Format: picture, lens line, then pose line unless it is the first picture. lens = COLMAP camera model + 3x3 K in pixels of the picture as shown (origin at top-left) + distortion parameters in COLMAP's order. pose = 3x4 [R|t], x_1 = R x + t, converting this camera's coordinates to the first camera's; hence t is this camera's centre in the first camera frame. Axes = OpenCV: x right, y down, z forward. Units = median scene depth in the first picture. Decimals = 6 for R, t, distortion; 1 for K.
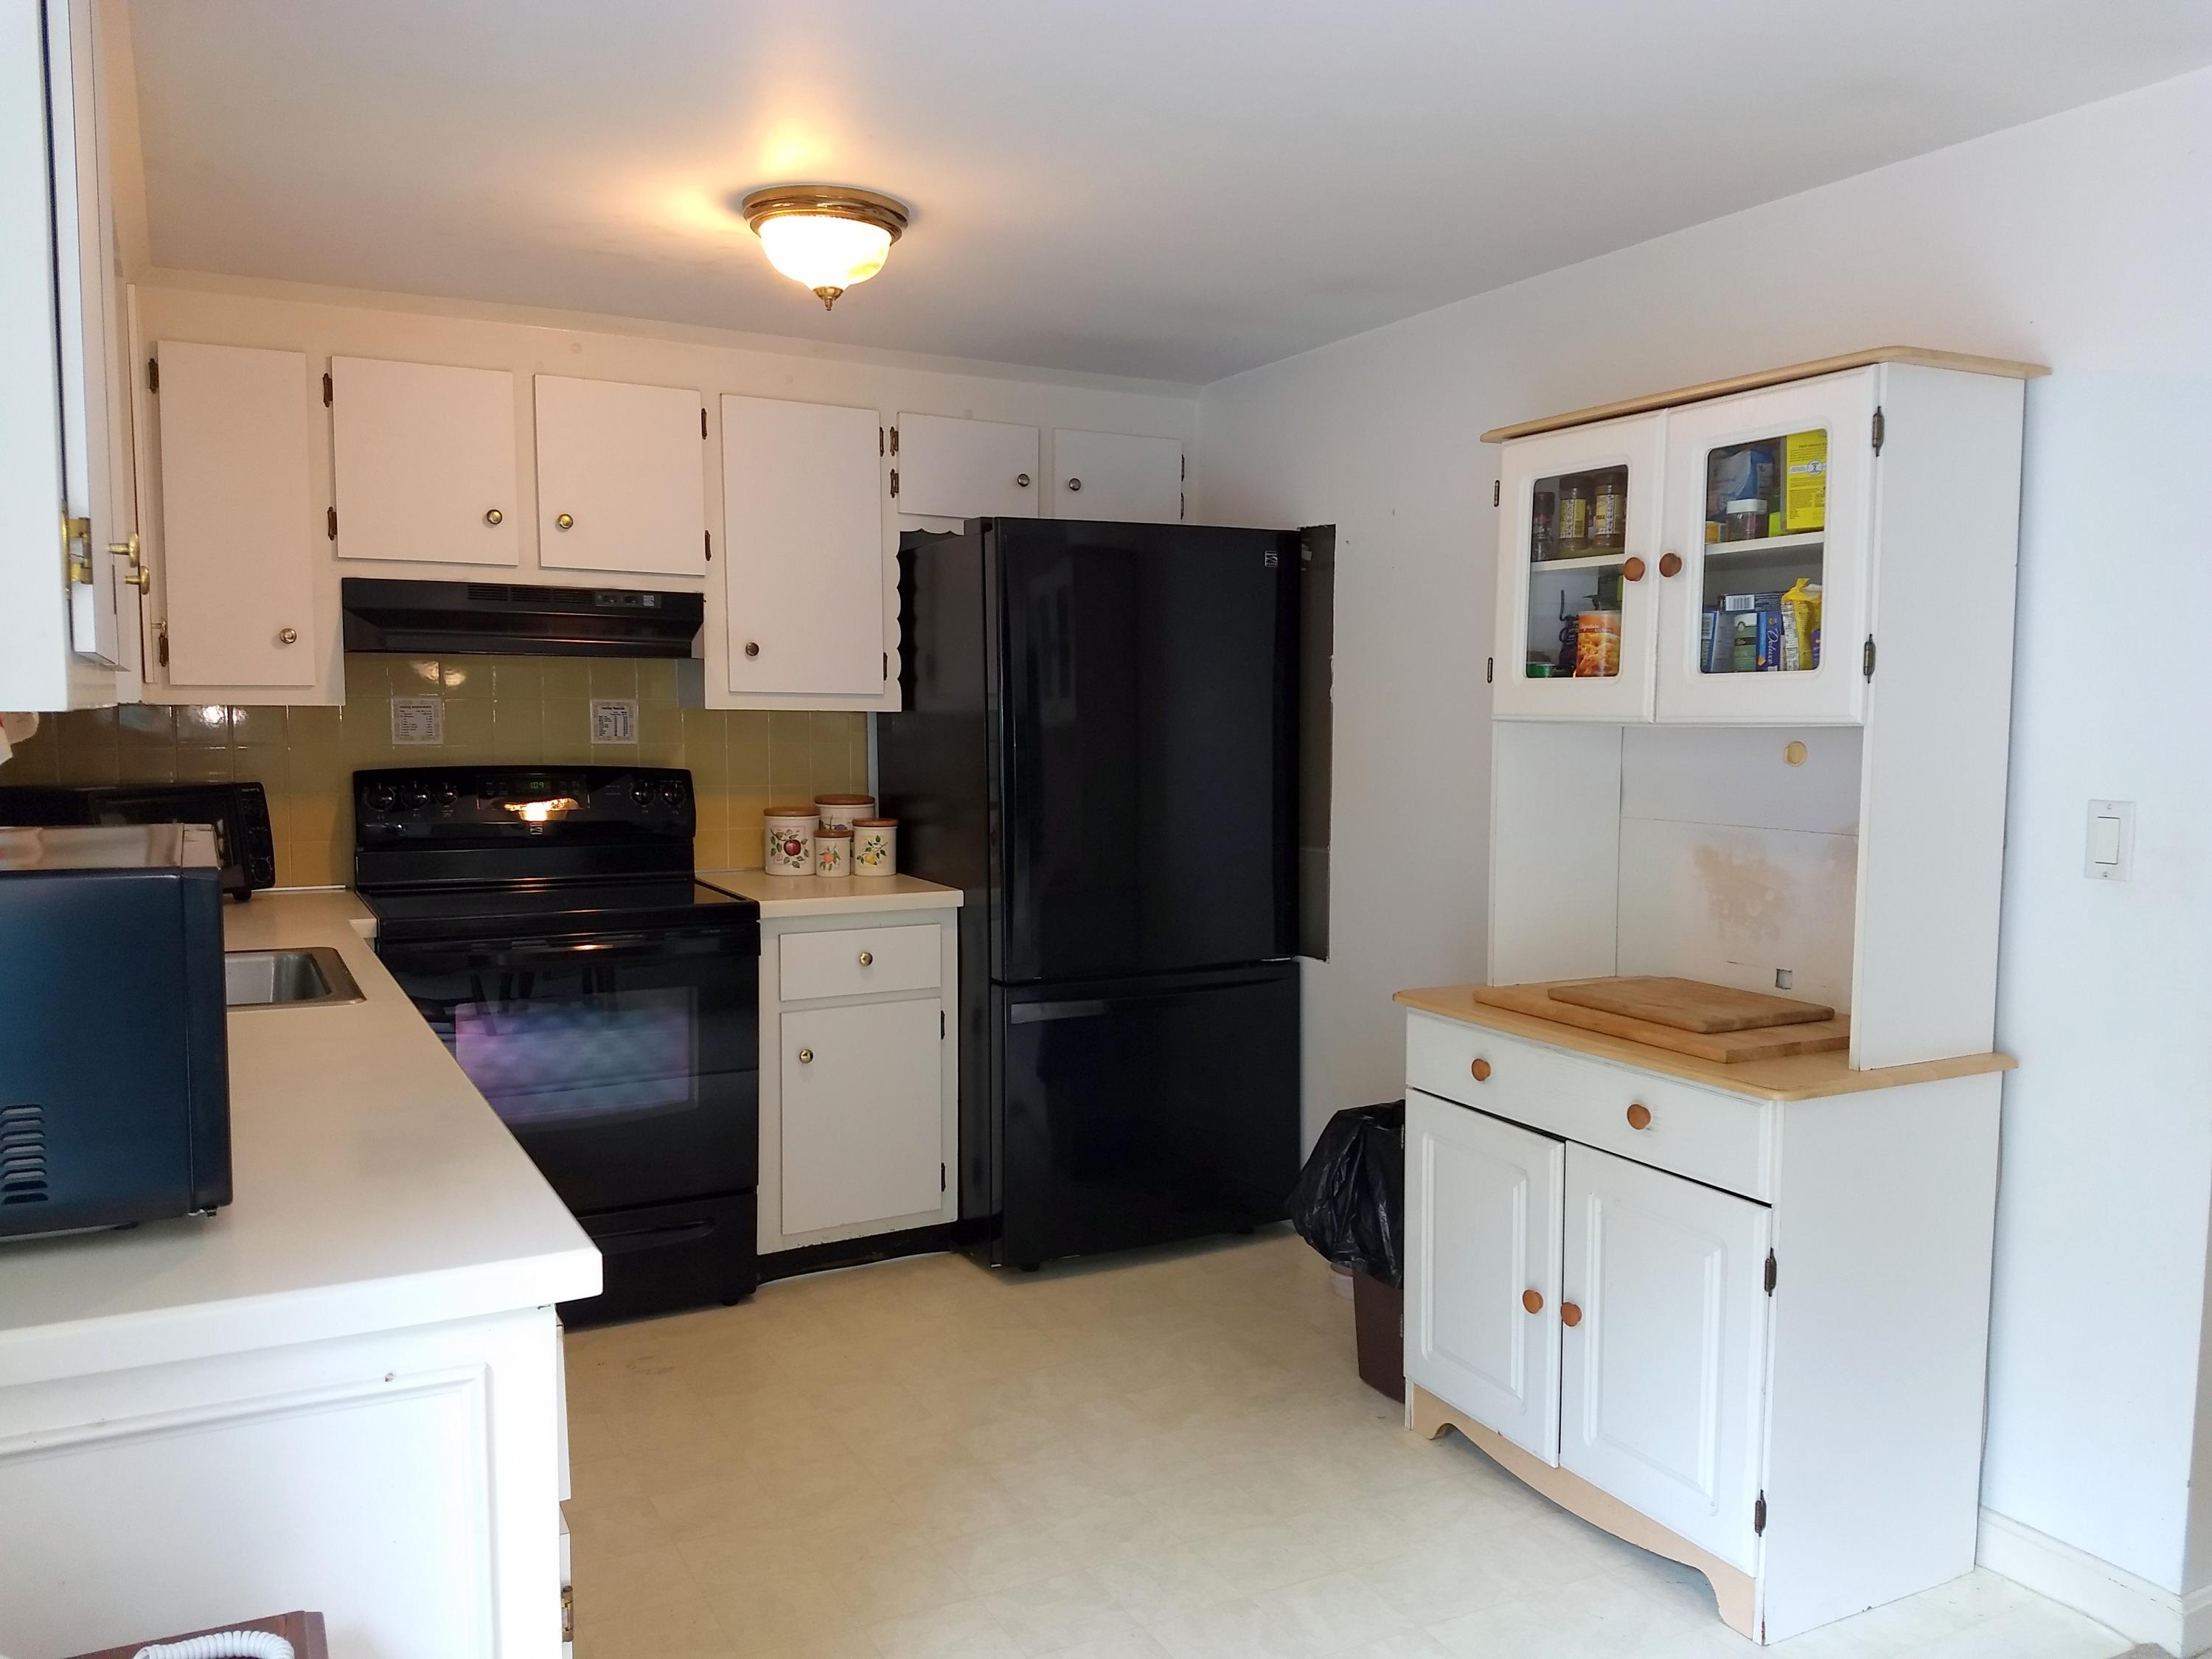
lens RADIAL K [[1690.8, 0, 1085.9], [0, 1690.8, 839.8], [0, 0, 1]] dist [0.215631, -0.355697]
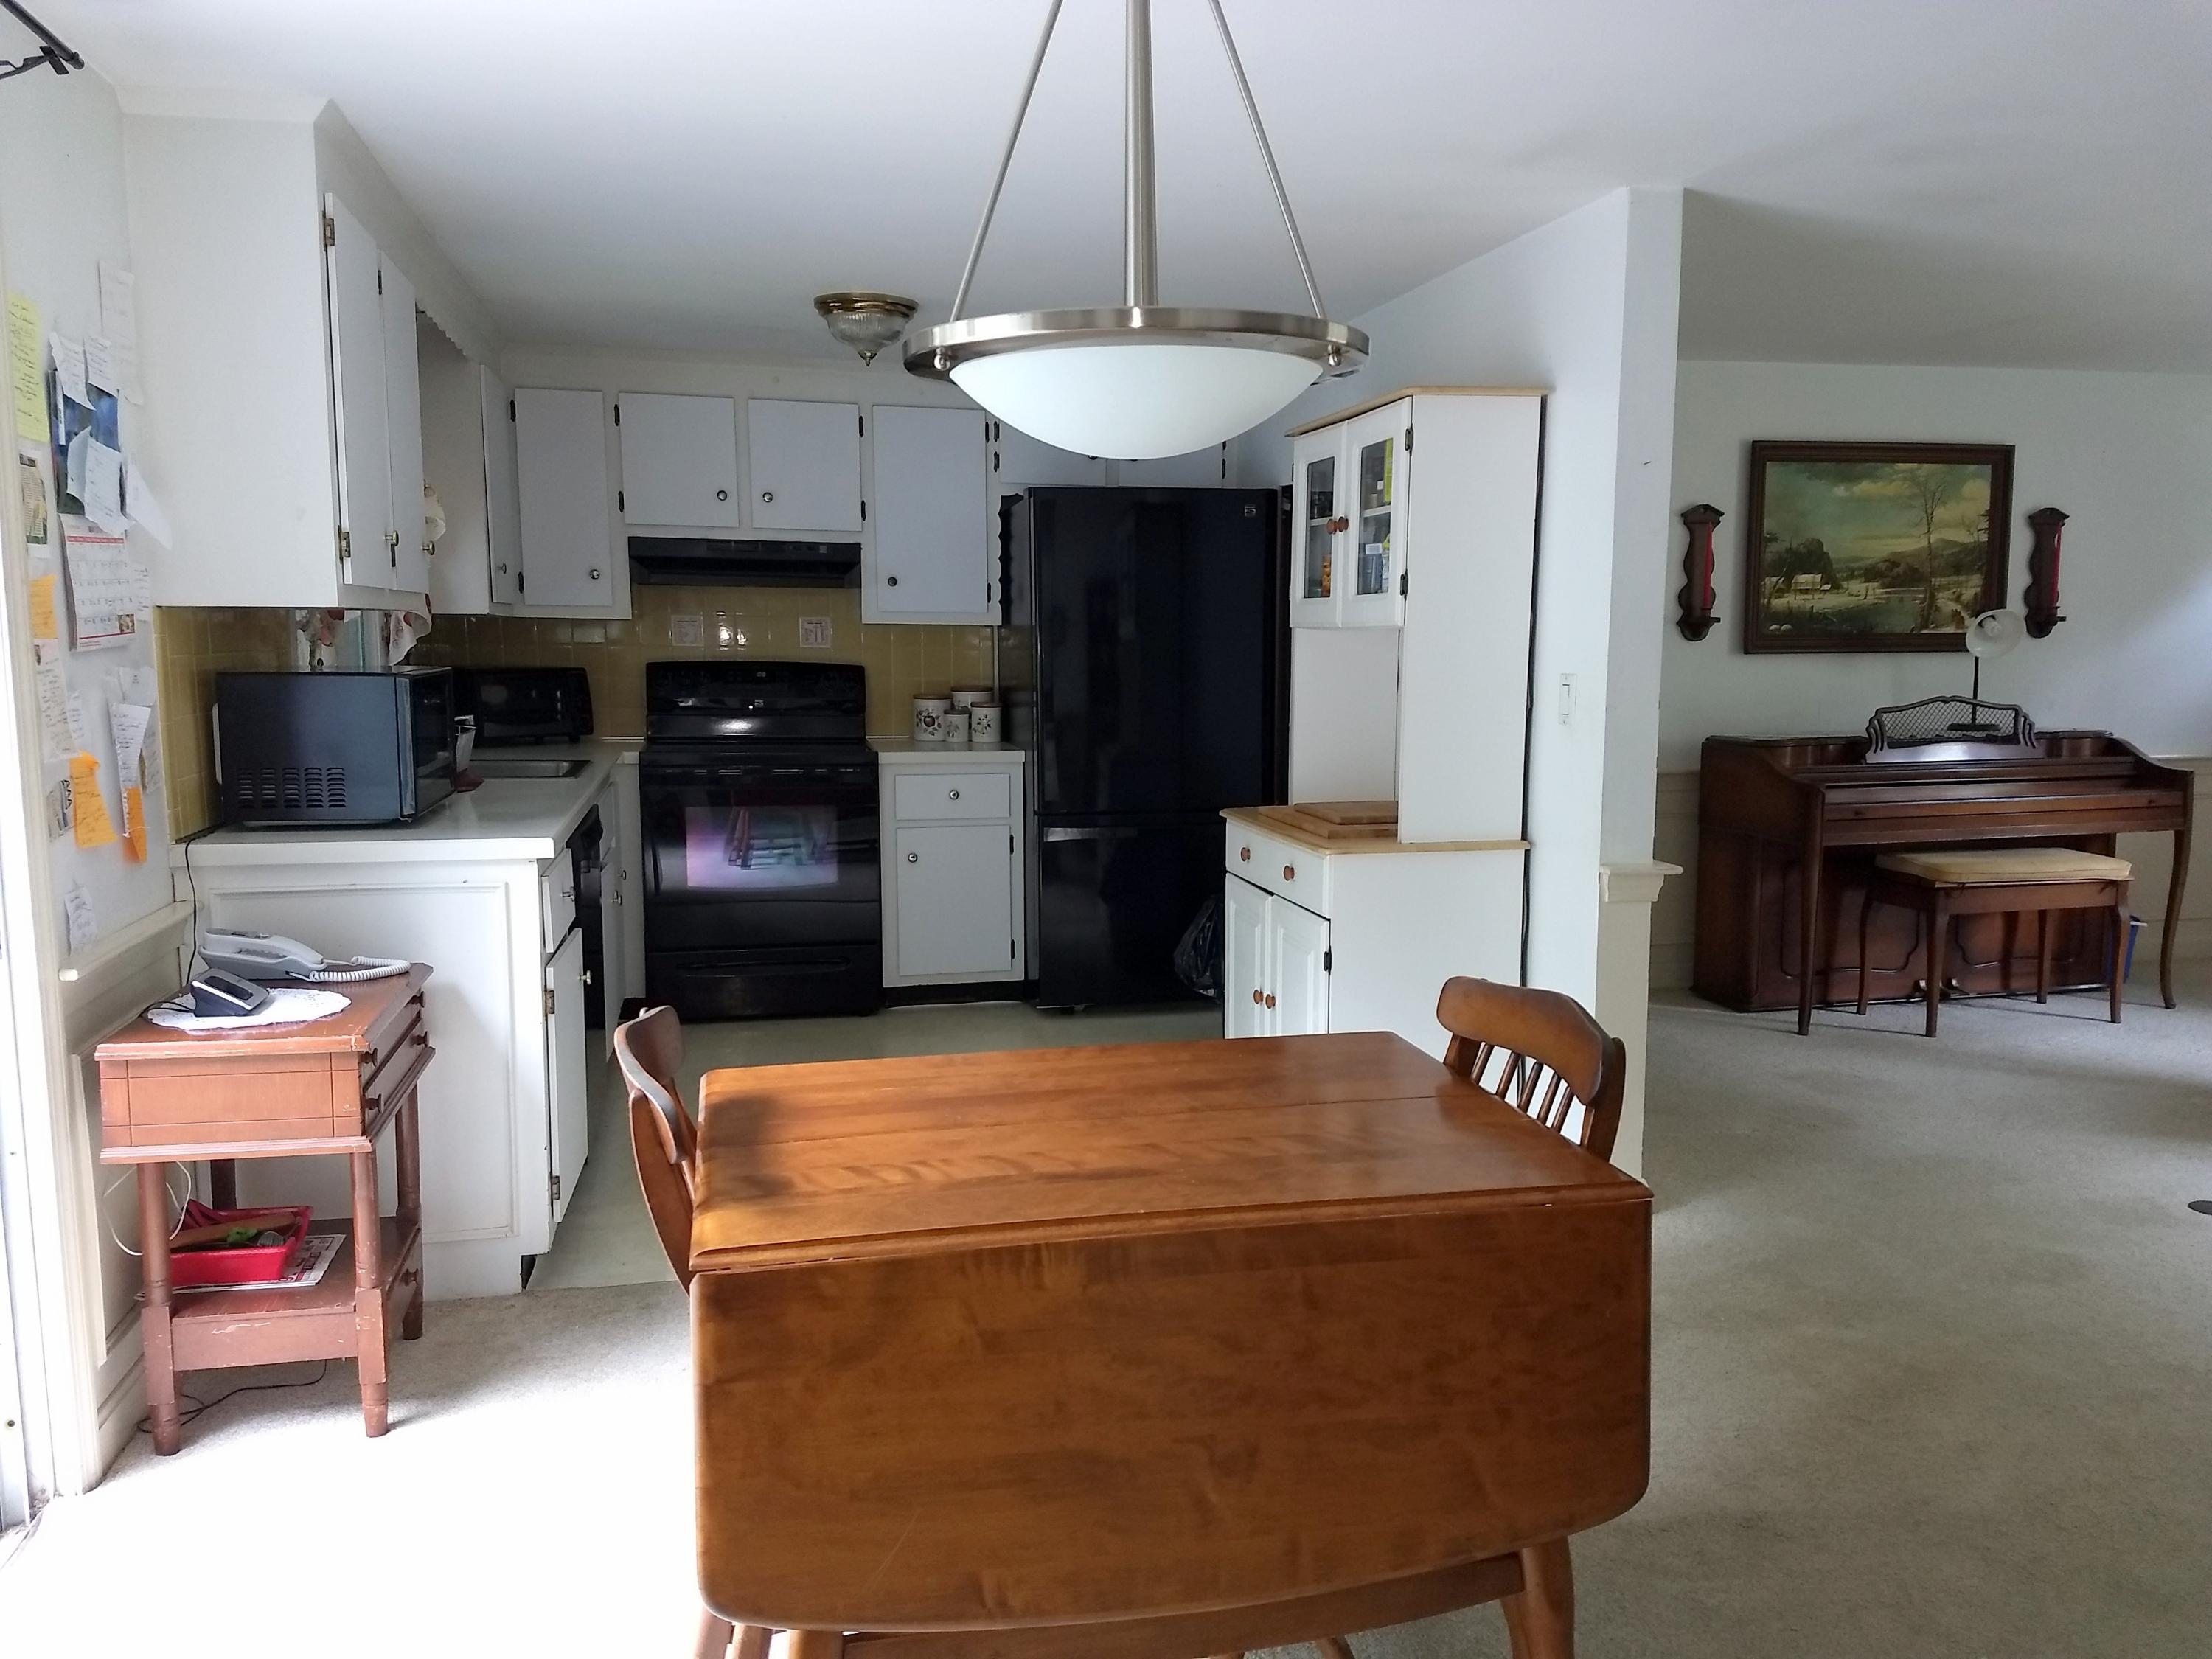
lens RADIAL K [[1690.8, 0, 1085.9], [0, 1690.8, 839.8], [0, 0, 1]] dist [0.215631, -0.355697]
pose [[0.964304, 0.032137, -0.262841, 0.359262], [-0.020913, 0.998751, 0.045387, 0.039911], [0.263971, -0.038270, 0.963771, -0.370854]]
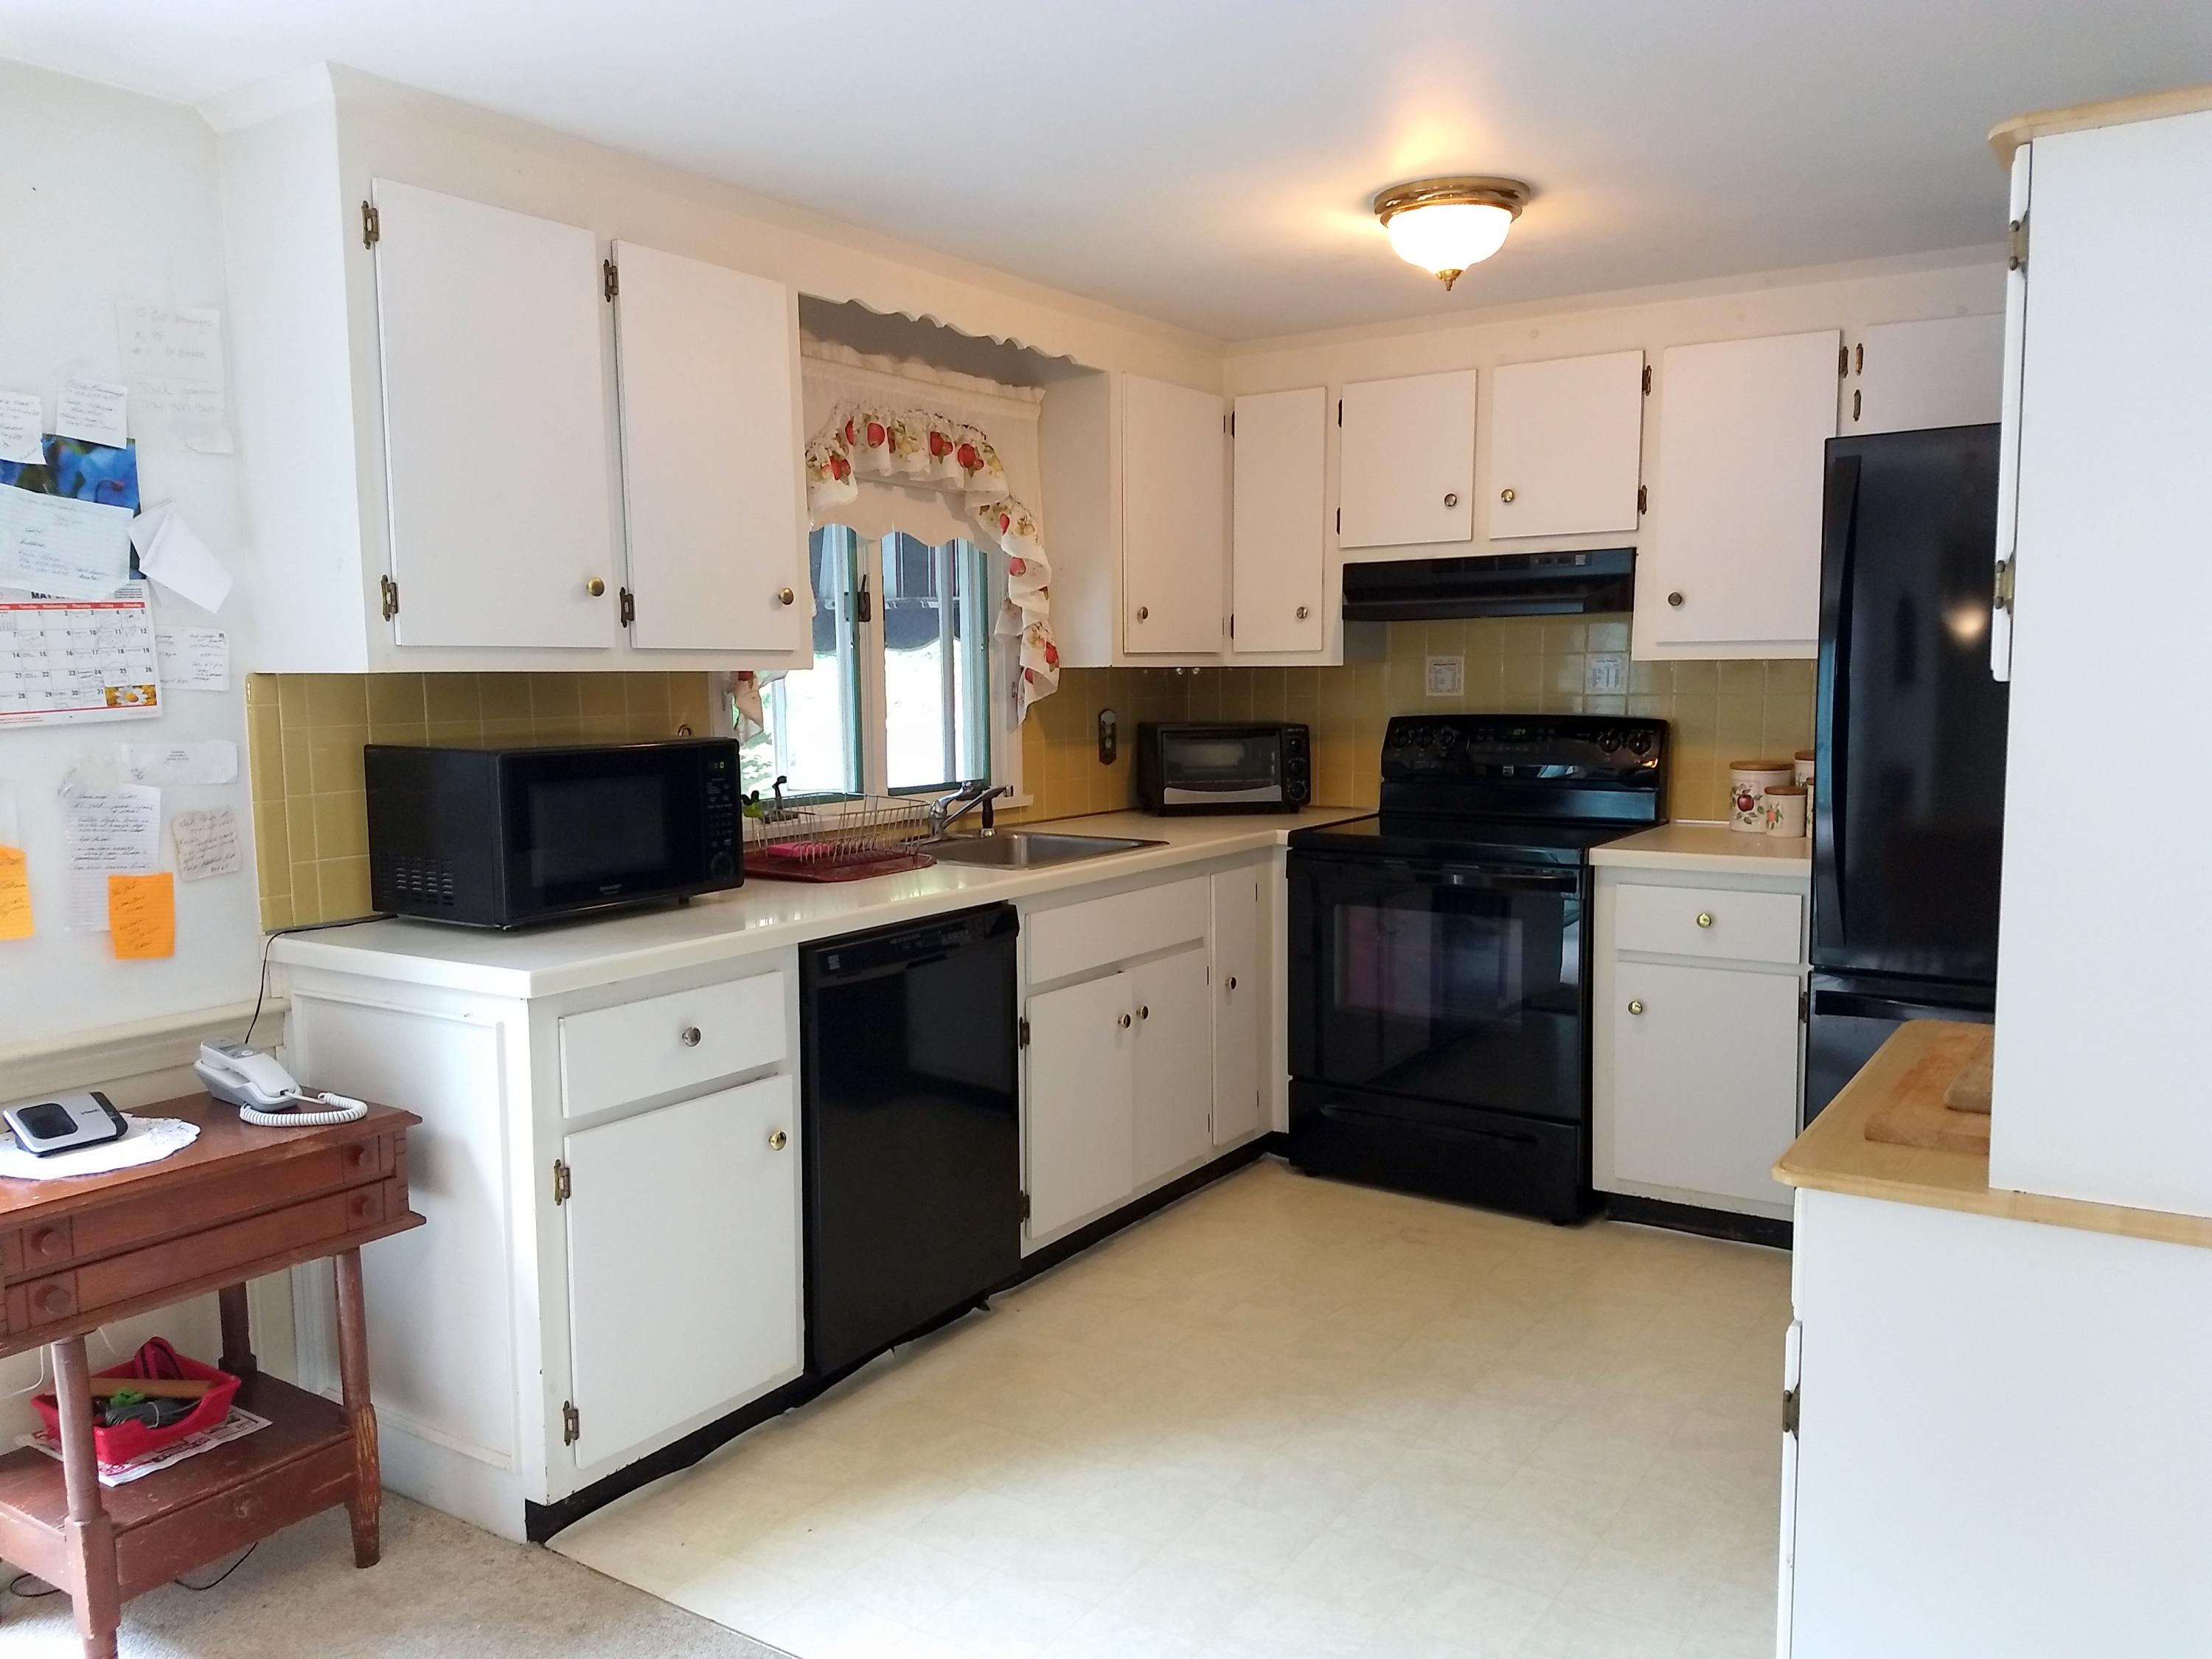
lens RADIAL K [[1690.8, 0, 1085.9], [0, 1690.8, 839.8], [0, 0, 1]] dist [0.215631, -0.355697]
pose [[0.485205, 0.082823, -0.870469, 0.538142], [-0.055762, 0.996408, 0.063724, -0.017456], [0.872621, 0.017620, 0.488081, 0.215827]]
